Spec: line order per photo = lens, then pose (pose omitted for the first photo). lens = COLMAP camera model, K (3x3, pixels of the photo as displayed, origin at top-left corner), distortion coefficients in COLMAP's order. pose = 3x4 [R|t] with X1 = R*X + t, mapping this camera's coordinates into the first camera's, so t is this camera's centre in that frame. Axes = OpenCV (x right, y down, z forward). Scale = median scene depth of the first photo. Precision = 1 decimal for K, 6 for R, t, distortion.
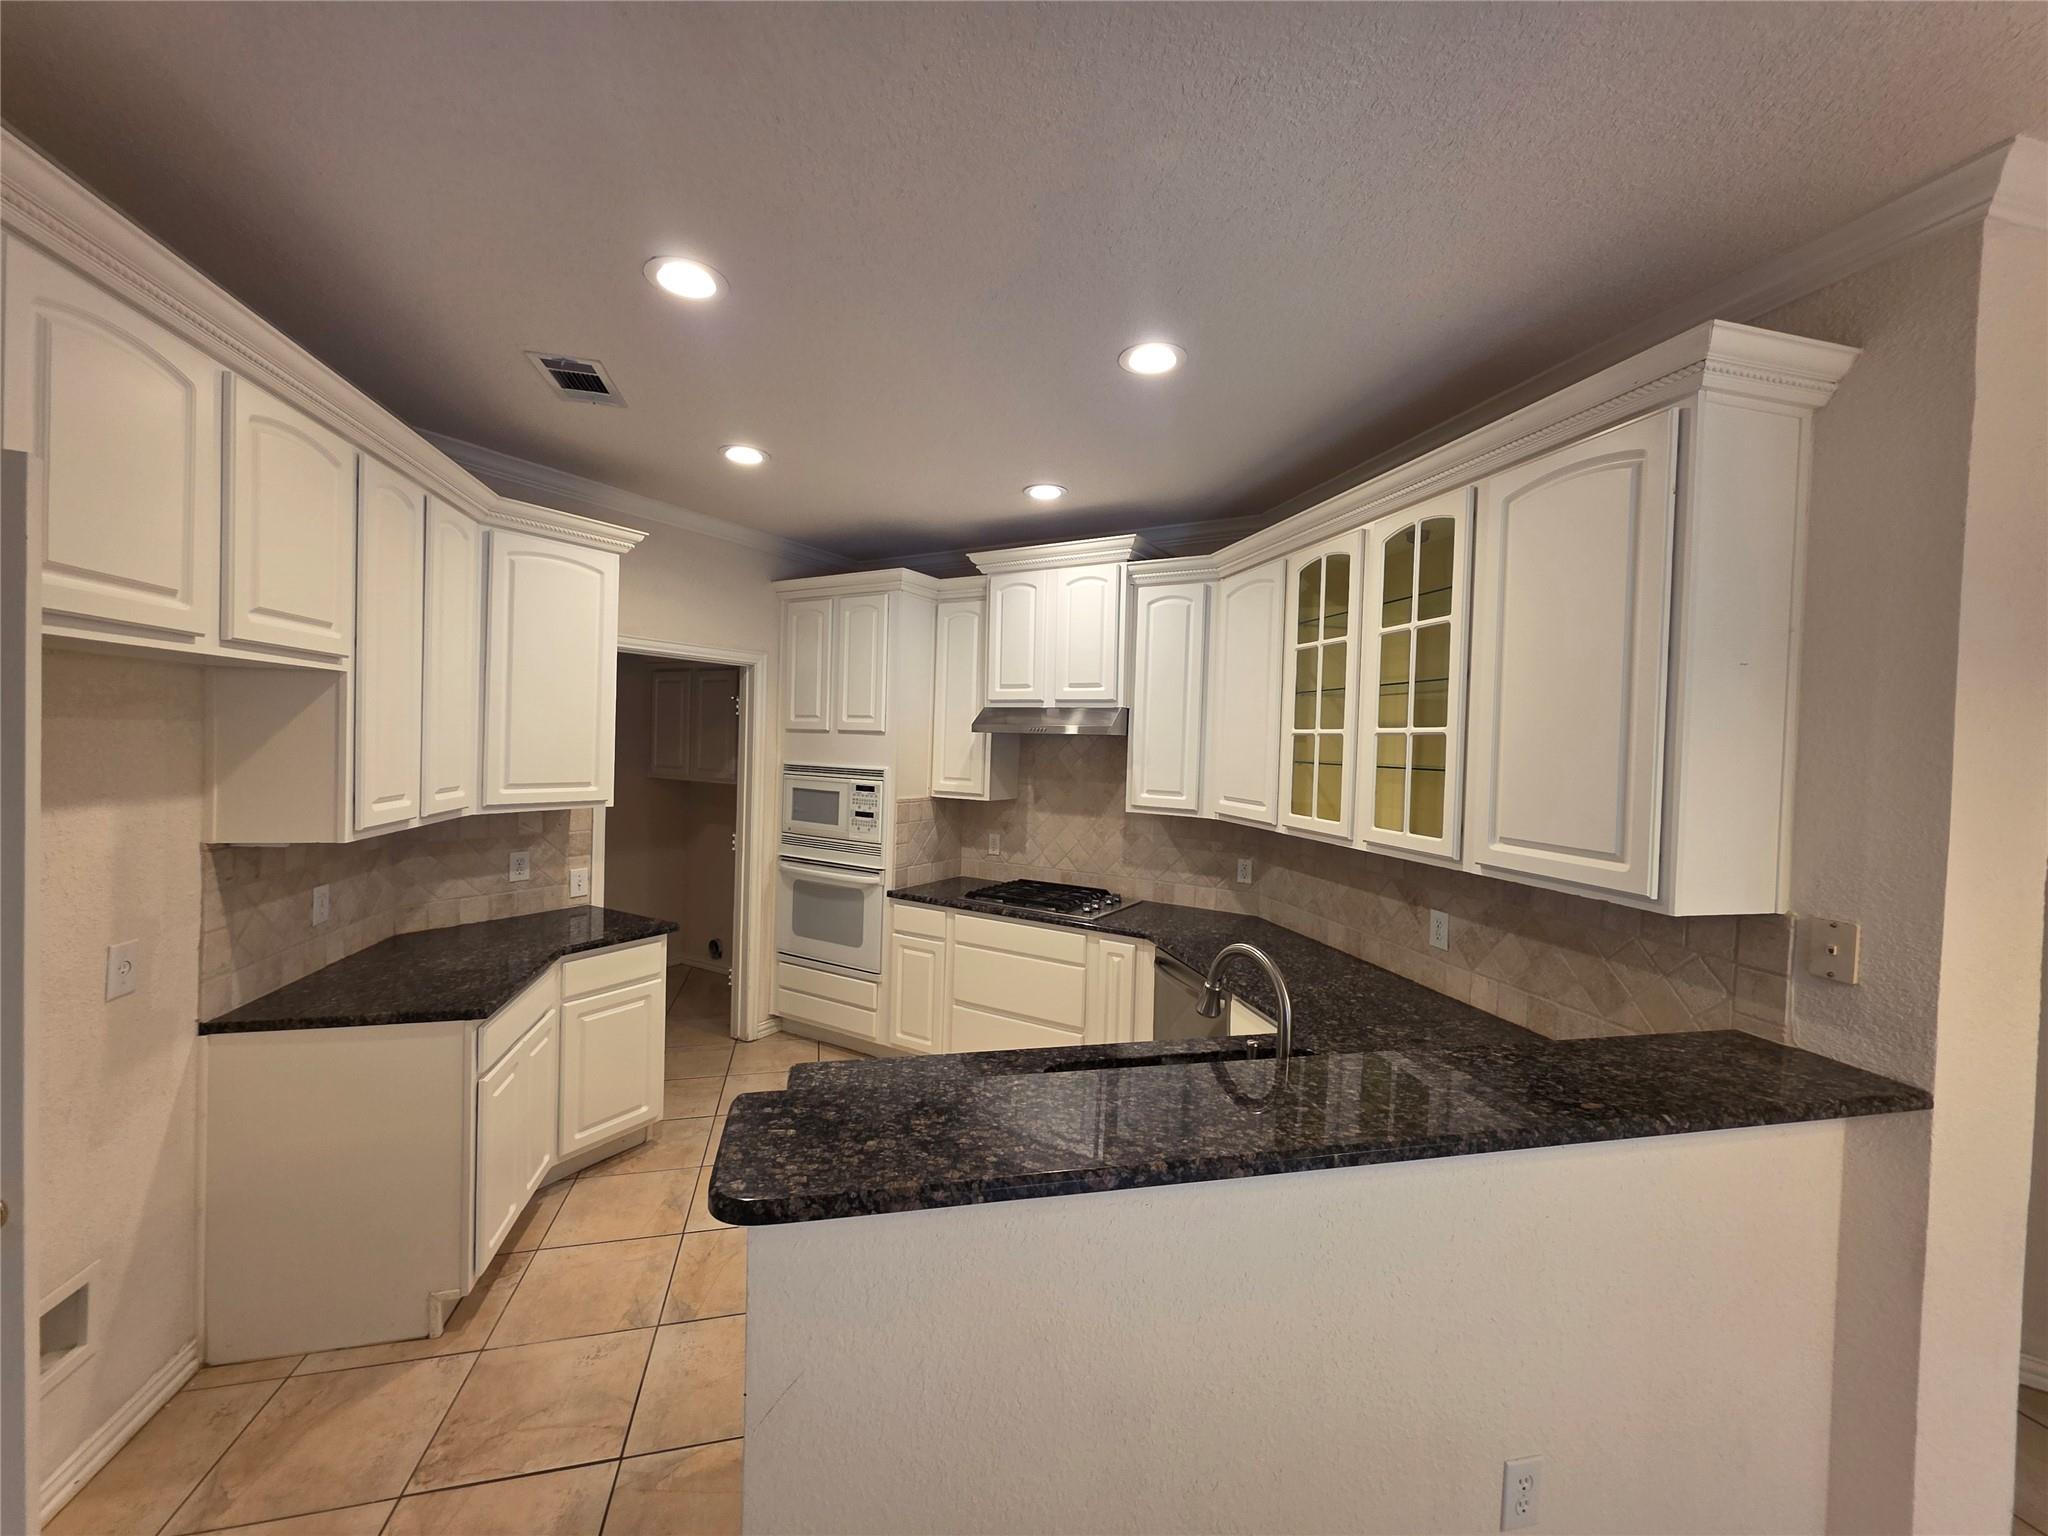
lens RADIAL K [[813.2, 0, 1028.4], [0, 813.2, 756.8], [0, 0, 1]] dist [0.003815, -0.000189]
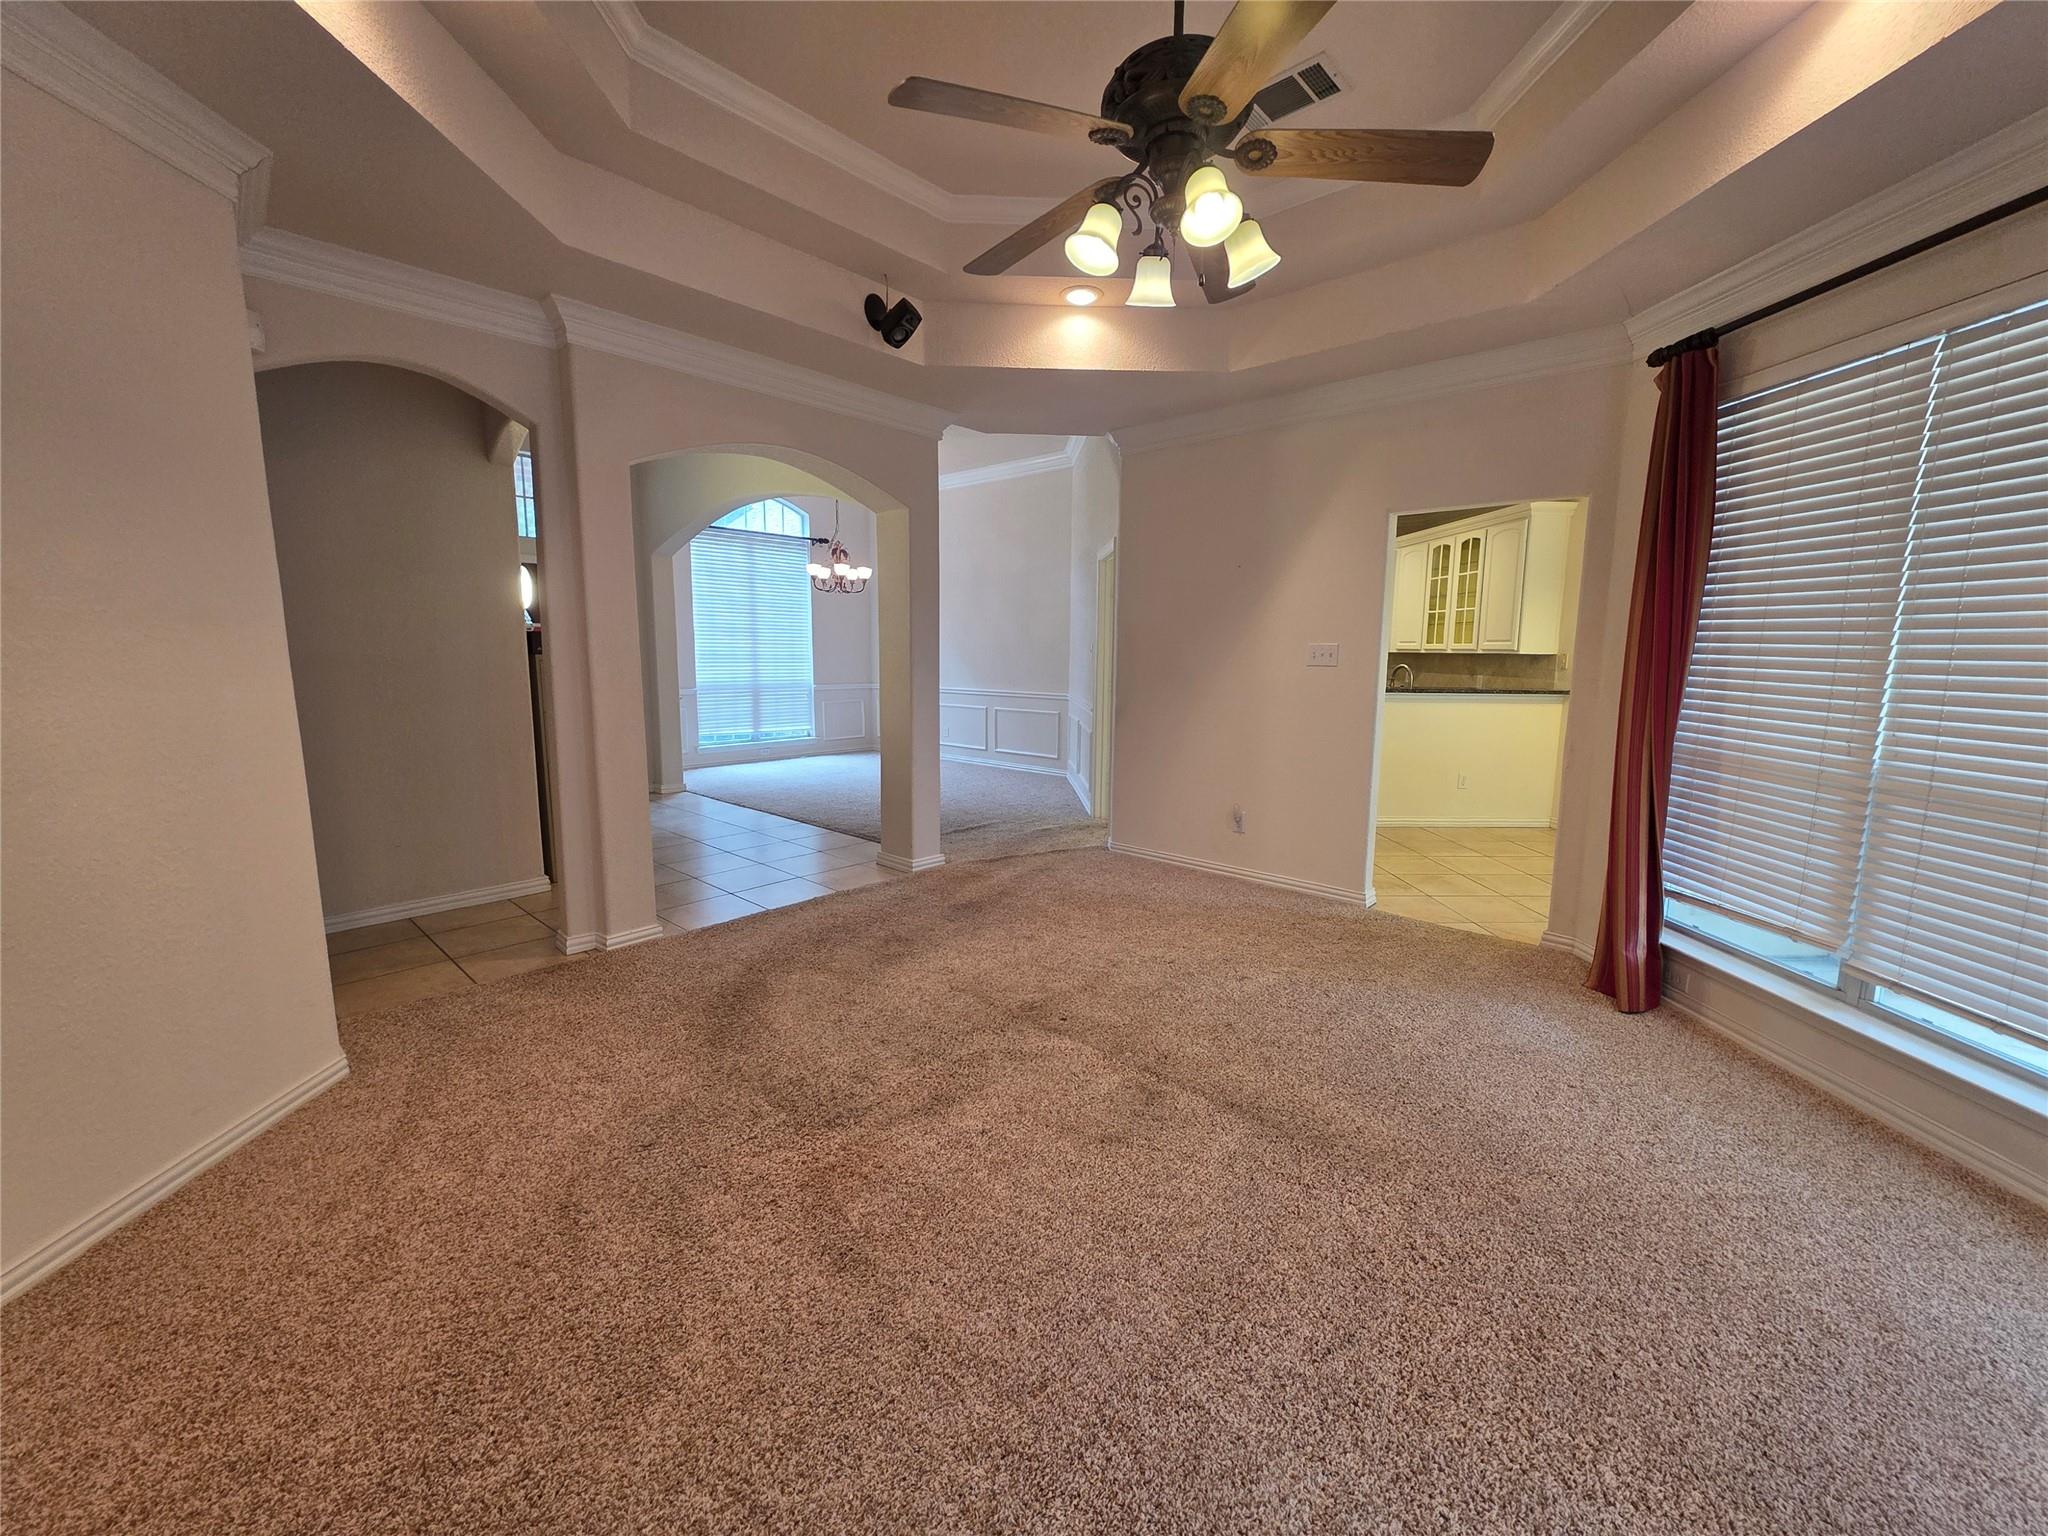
lens RADIAL K [[813.2, 0, 1028.4], [0, 813.2, 756.8], [0, 0, 1]] dist [0.003815, -0.000189]
pose [[0.978178, 0.003316, -0.207744, -0.323765], [0.020512, 0.993447, 0.112437, 0.093112], [0.206756, -0.114244, 0.971700, -1.560881]]
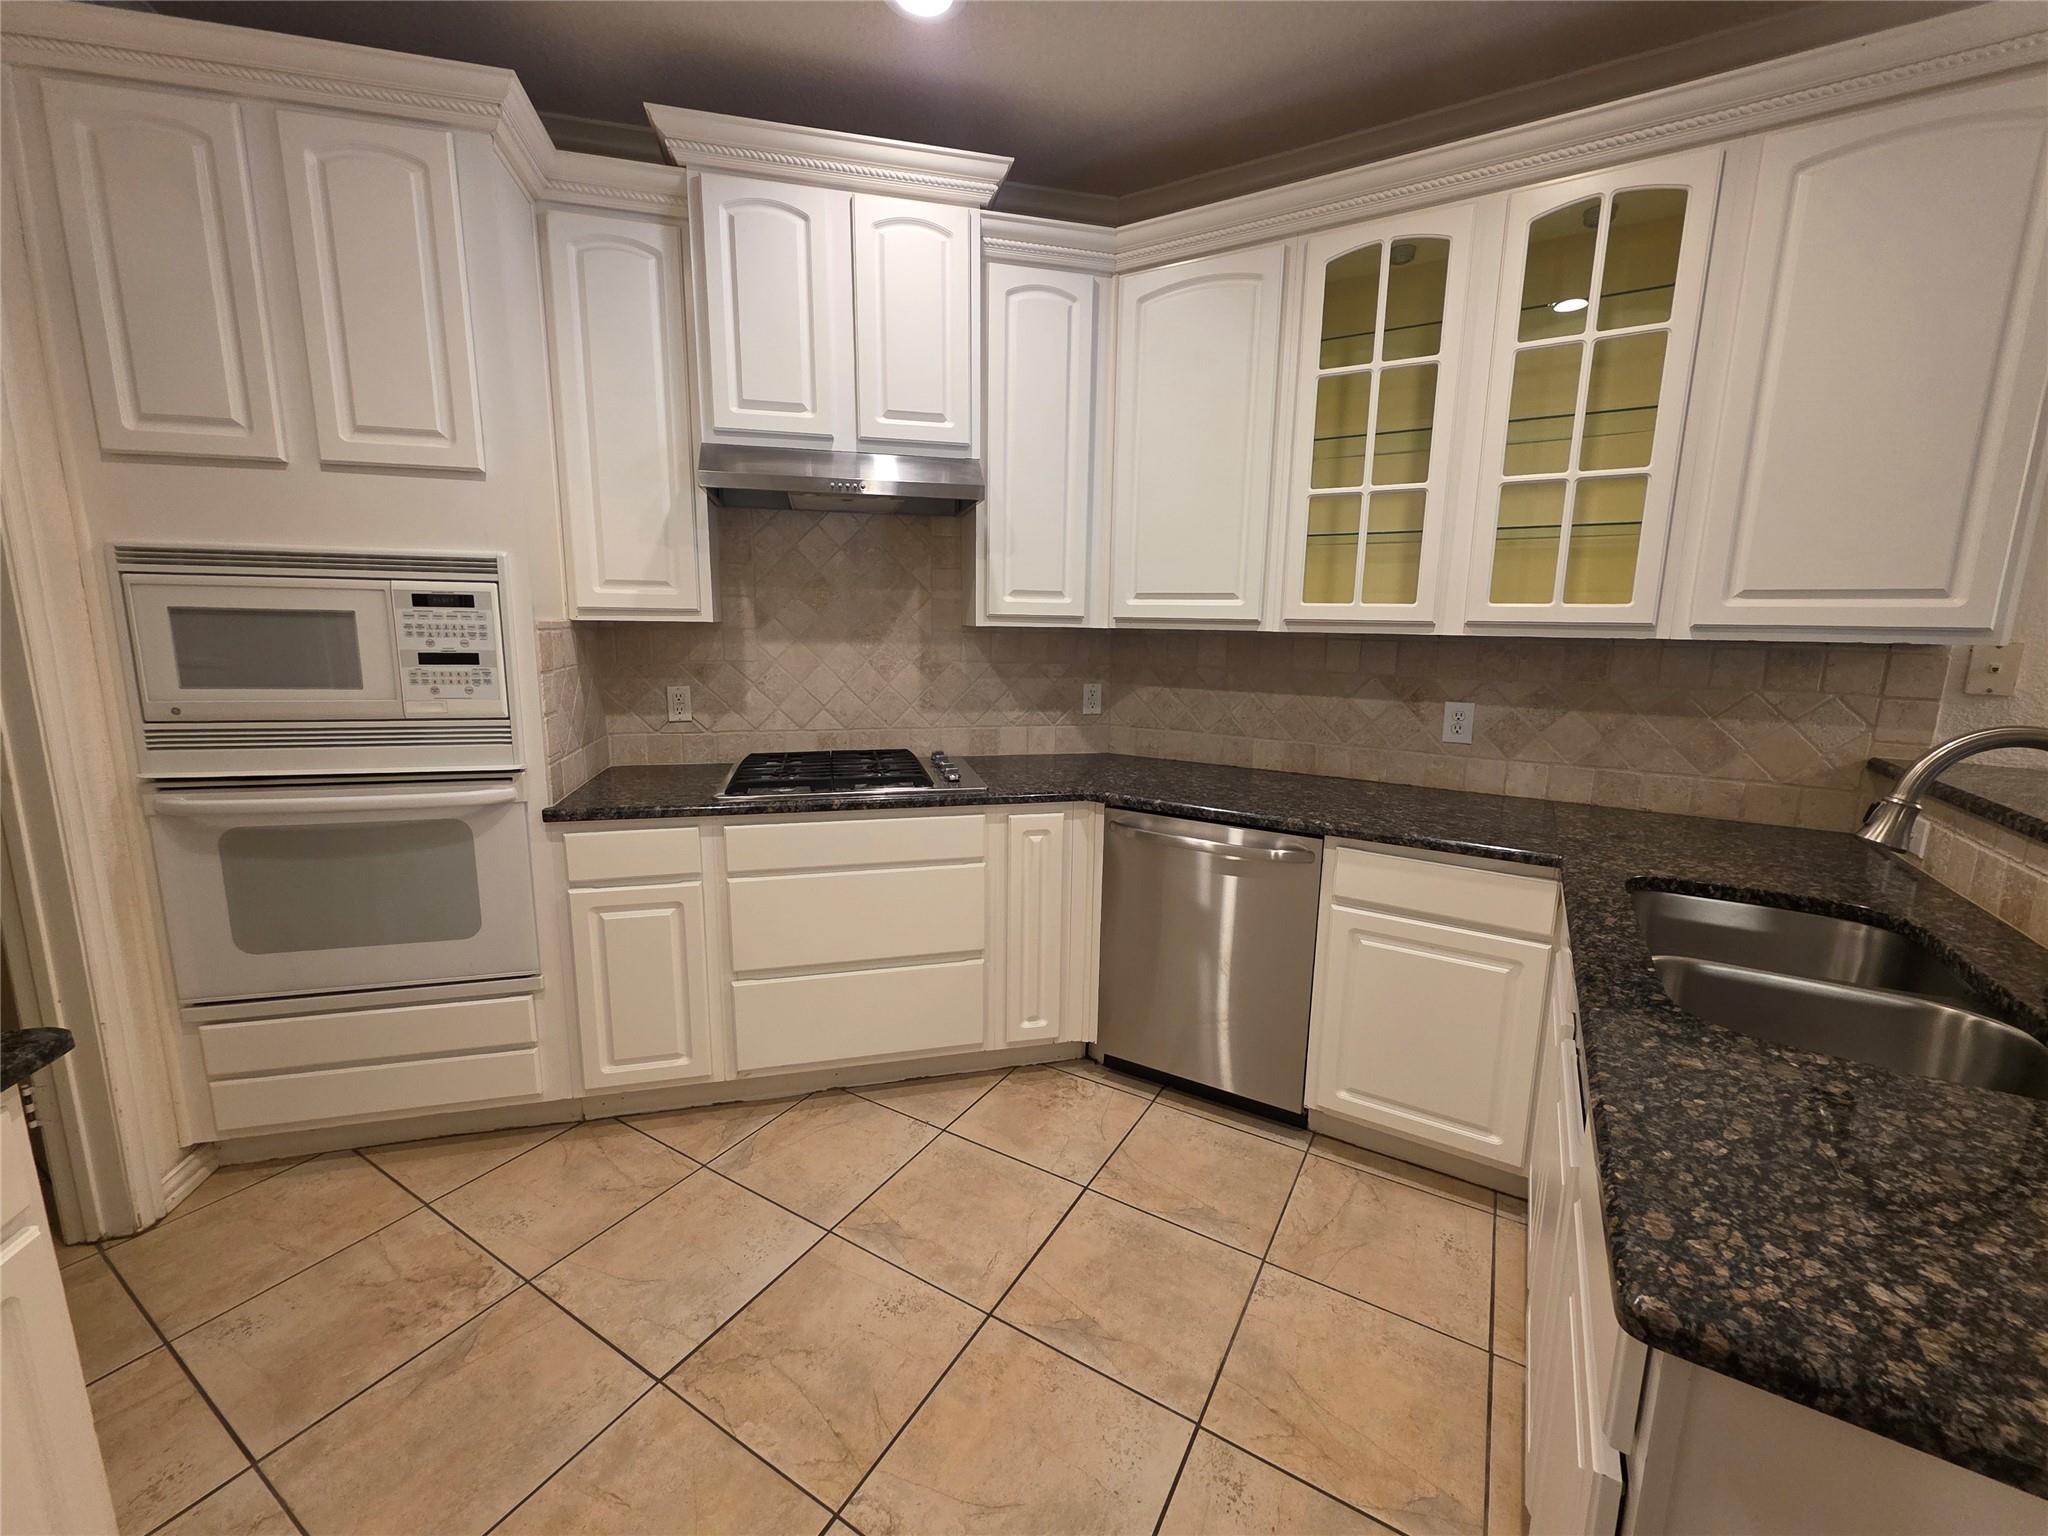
lens RADIAL K [[813.2, 0, 1028.4], [0, 813.2, 756.8], [0, 0, 1]] dist [0.003815, -0.000189]
pose [[0.709069, -0.138550, 0.691394, -0.354845], [0.019993, 0.984063, 0.176695, 0.061256], [-0.704856, -0.111466, 0.700538, 0.533005]]
